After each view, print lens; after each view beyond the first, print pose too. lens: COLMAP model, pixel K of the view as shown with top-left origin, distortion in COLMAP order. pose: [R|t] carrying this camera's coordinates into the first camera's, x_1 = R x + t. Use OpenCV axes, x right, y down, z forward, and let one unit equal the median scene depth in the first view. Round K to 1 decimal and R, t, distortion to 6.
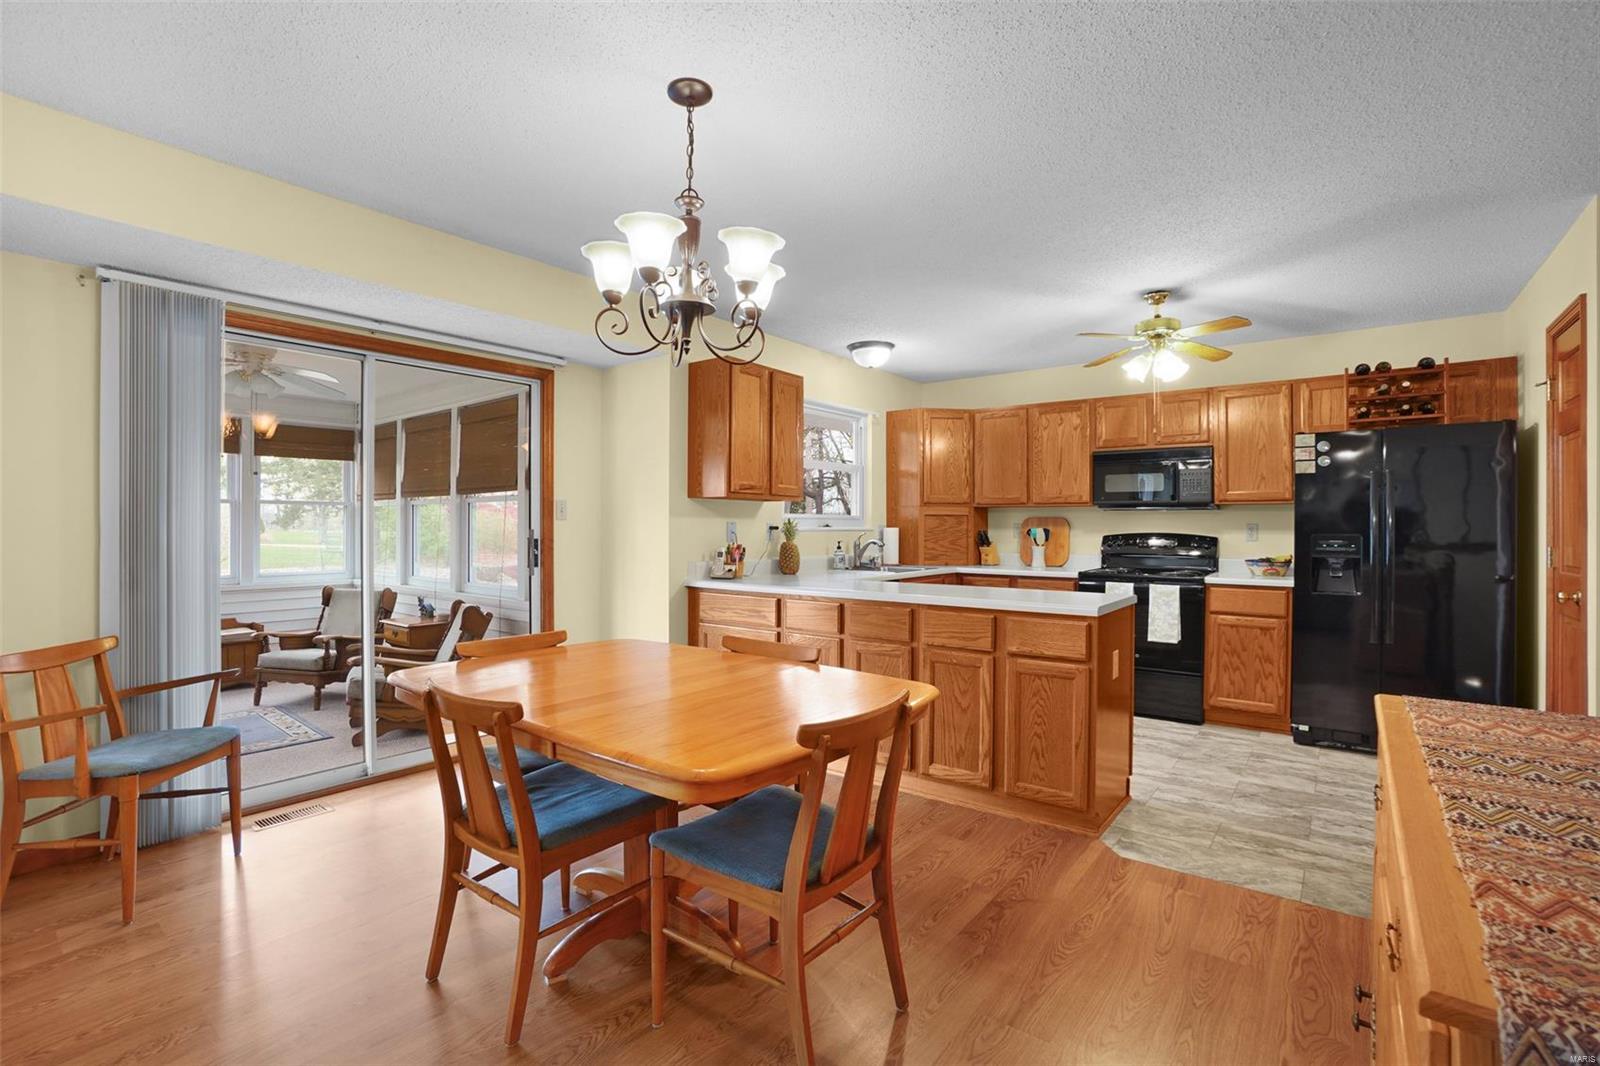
lens RADIAL K [[729.6, 0, 800.0], [0, 729.6, 533.0], [0, 0, 1]] dist [-0.049742, 0.009036]
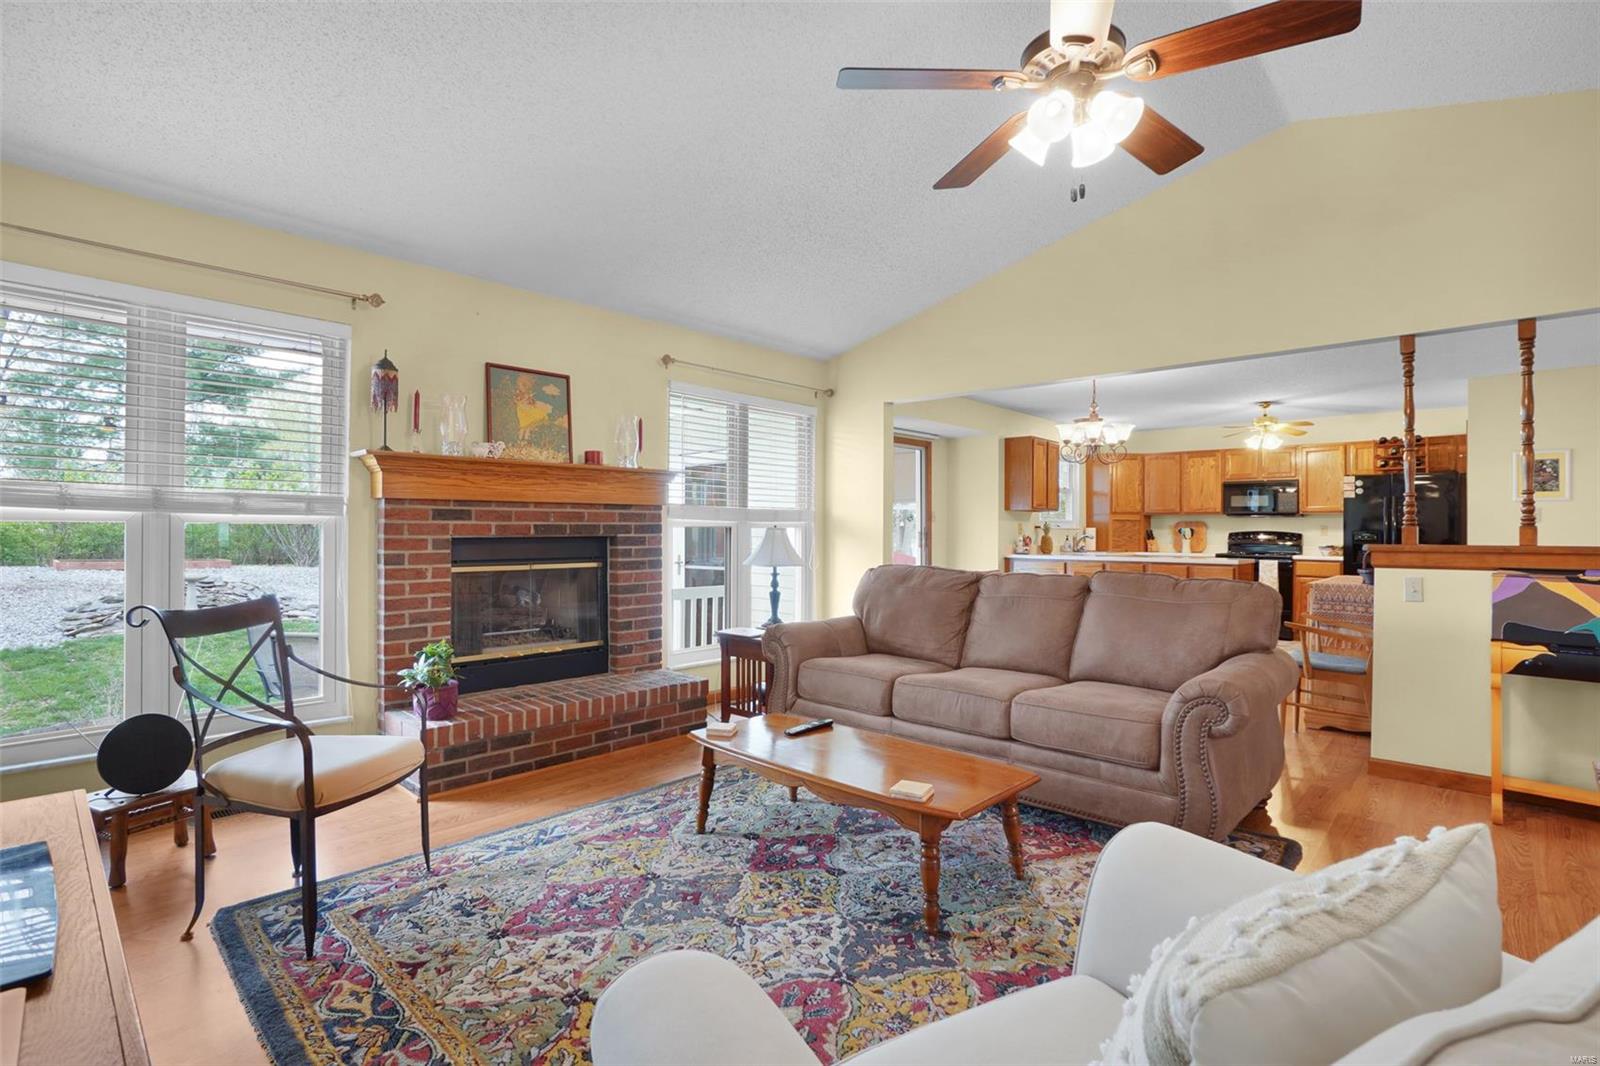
lens RADIAL K [[767.3, 0, 808.7], [0, 767.3, 529.0], [0, 0, 1]] dist [-0.035986, 0.000759]
pose [[0.997076, 0.004041, -0.076307, -0.462671], [-0.004938, 0.999921, -0.011573, 0.022776], [0.076255, 0.011916, 0.997017, -0.908576]]
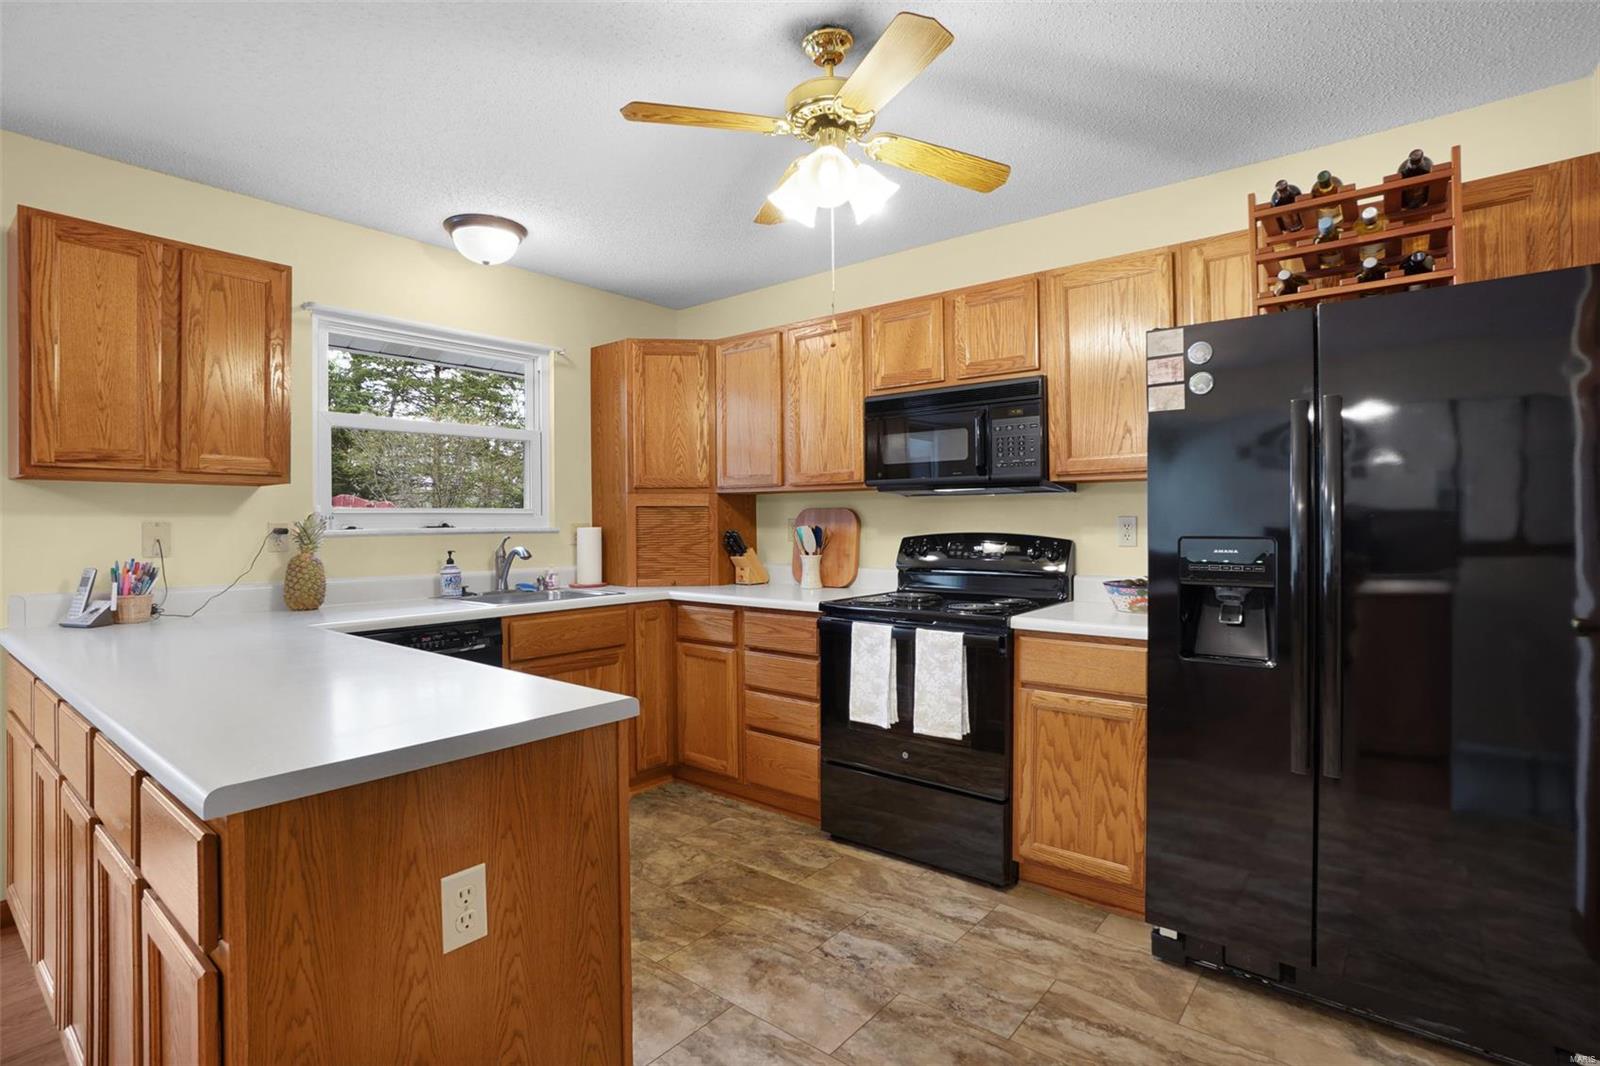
lens RADIAL K [[767.3, 0, 808.7], [0, 767.3, 529.0], [0, 0, 1]] dist [-0.035986, 0.000759]
pose [[0.999746, -0.008609, -0.020840, 0.423515], [0.008611, 0.999963, -0.000025, -0.005341], [0.020839, -0.000155, 0.999783, 0.425448]]
